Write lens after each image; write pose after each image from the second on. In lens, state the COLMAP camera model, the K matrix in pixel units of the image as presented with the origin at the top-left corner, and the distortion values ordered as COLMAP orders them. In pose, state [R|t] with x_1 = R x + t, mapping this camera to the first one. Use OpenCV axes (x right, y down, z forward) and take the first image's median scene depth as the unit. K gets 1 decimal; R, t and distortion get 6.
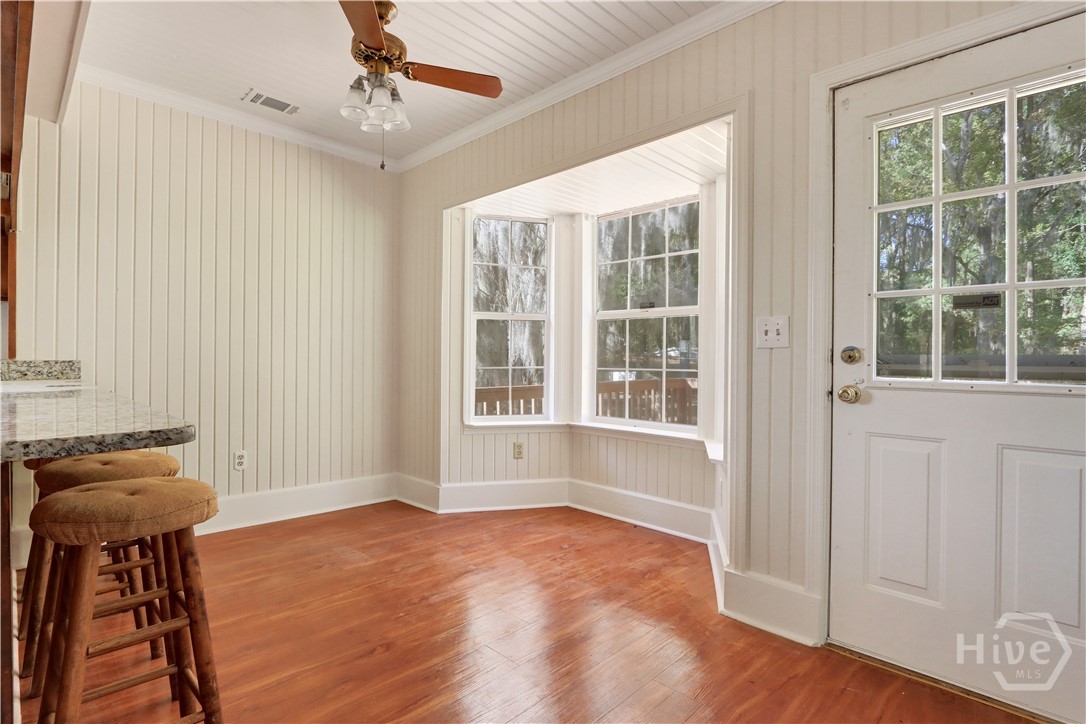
lens RADIAL K [[536.6, 0, 538.5], [0, 536.6, 356.6], [0, 0, 1]] dist [-0.016319, -0.000055]
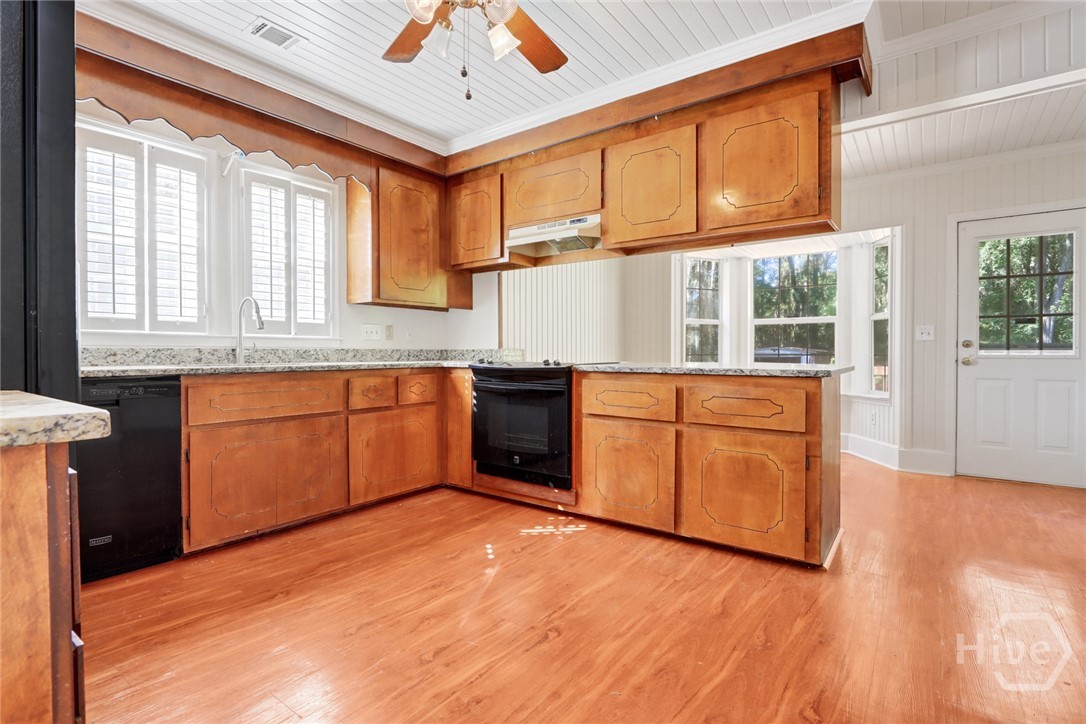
lens RADIAL K [[522.6, 0, 538.4], [0, 522.6, 358.7], [0, 0, 1]] dist [-0.015148, 0.000217]
pose [[0.990500, -0.006507, 0.137361, -1.062398], [0.004838, 0.999910, 0.012486, 0.016681], [-0.137430, -0.011703, 0.990442, -0.641749]]
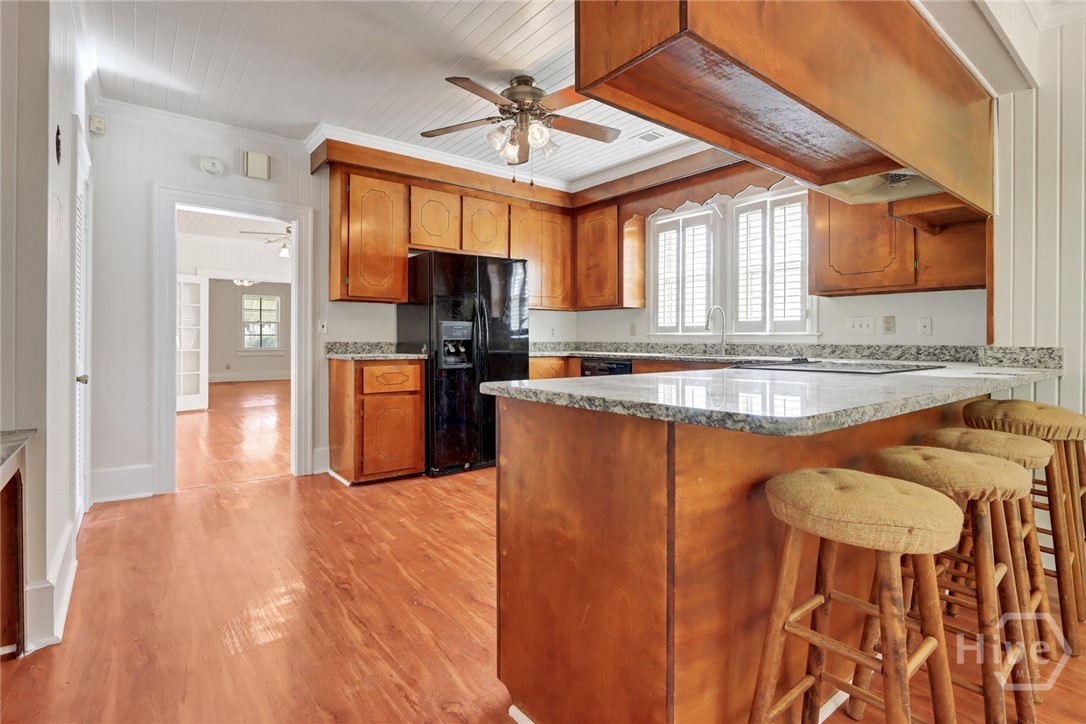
lens RADIAL K [[526.3, 0, 539.2], [0, 526.3, 342.3], [0, 0, 1]] dist [-0.015130, 0.000583]
pose [[-0.123503, -0.001539, -0.992343, 0.085054], [-0.006504, 0.999979, -0.000742, 0.004987], [0.992323, 0.006362, -0.123510, 0.260438]]
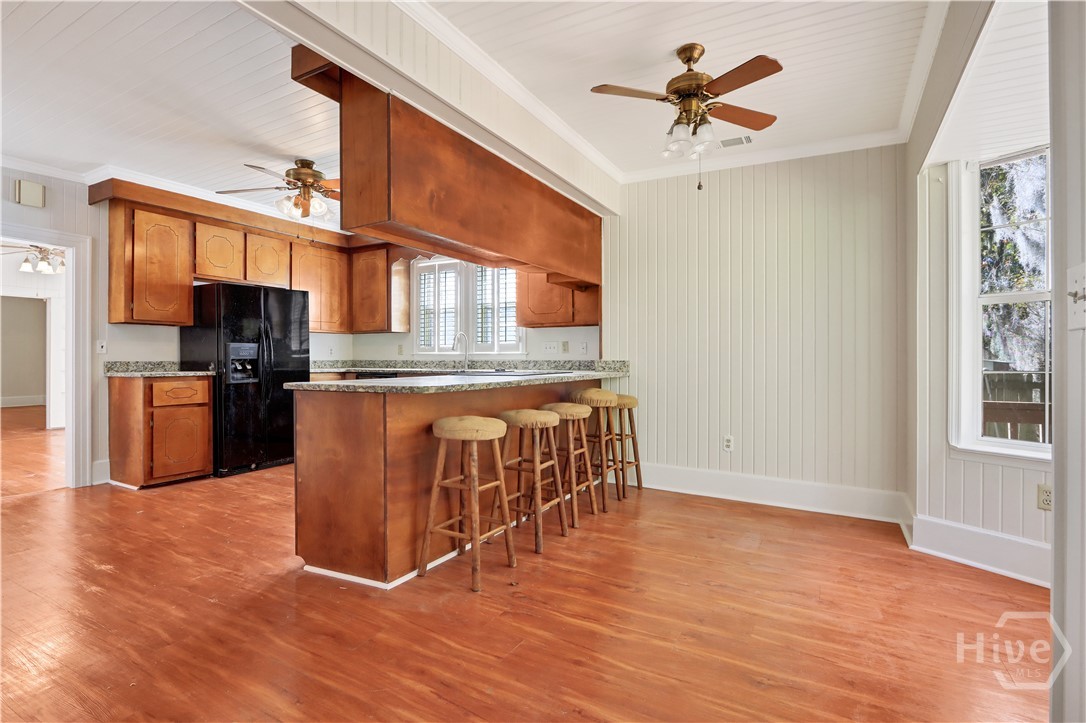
lens RADIAL K [[530.6, 0, 532.3], [0, 530.6, 357.8], [0, 0, 1]] dist [-0.004060, -0.001274]
pose [[0.257980, -0.007790, -0.966119, 0.598028], [0.001669, 0.999970, -0.007617, 0.010665], [0.966149, 0.000353, 0.257985, 0.318967]]
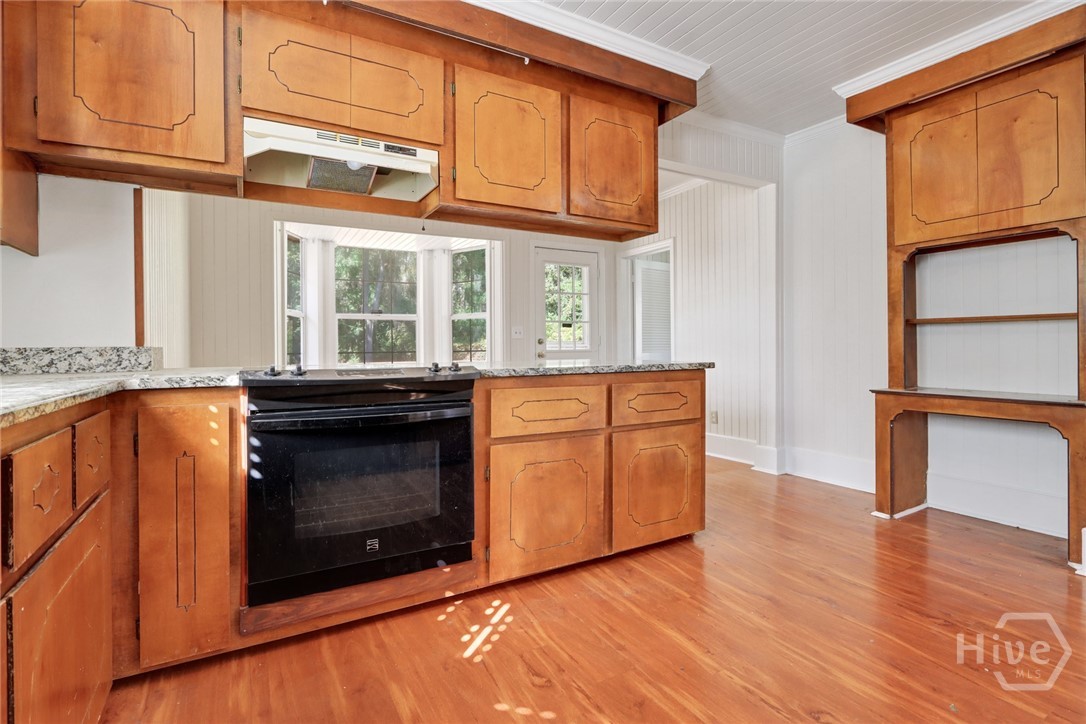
lens RADIAL K [[517.7, 0, 540.1], [0, 517.7, 348.9], [0, 0, 1]] dist [-0.013618, -0.000071]
pose [[0.271239, -0.011218, 0.962447, -1.530434], [0.011310, 0.999900, 0.008467, 0.010151], [-0.962445, 0.008589, 0.271339, 0.185006]]
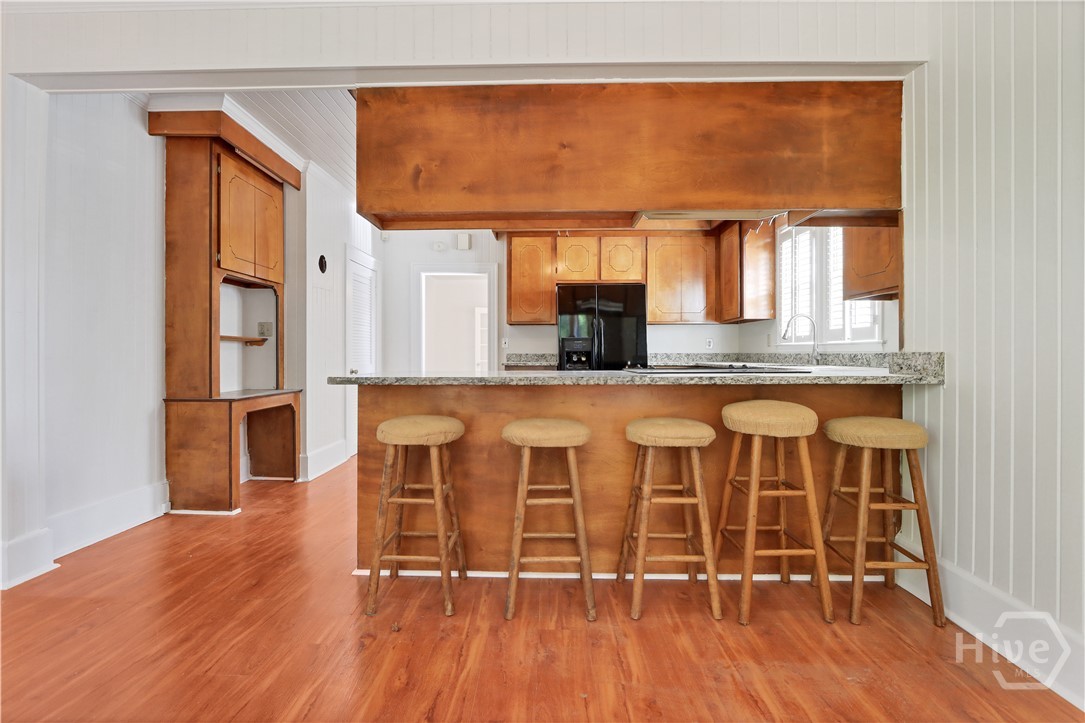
lens RADIAL K [[519.7, 0, 535.1], [0, 519.7, 352.1], [0, 0, 1]] dist [-0.012152, 0.000144]
pose [[-0.727720, -0.007792, -0.685830, 0.068439], [-0.004478, 0.999968, -0.006609, 0.015064], [0.685860, -0.001739, -0.727732, 1.160726]]
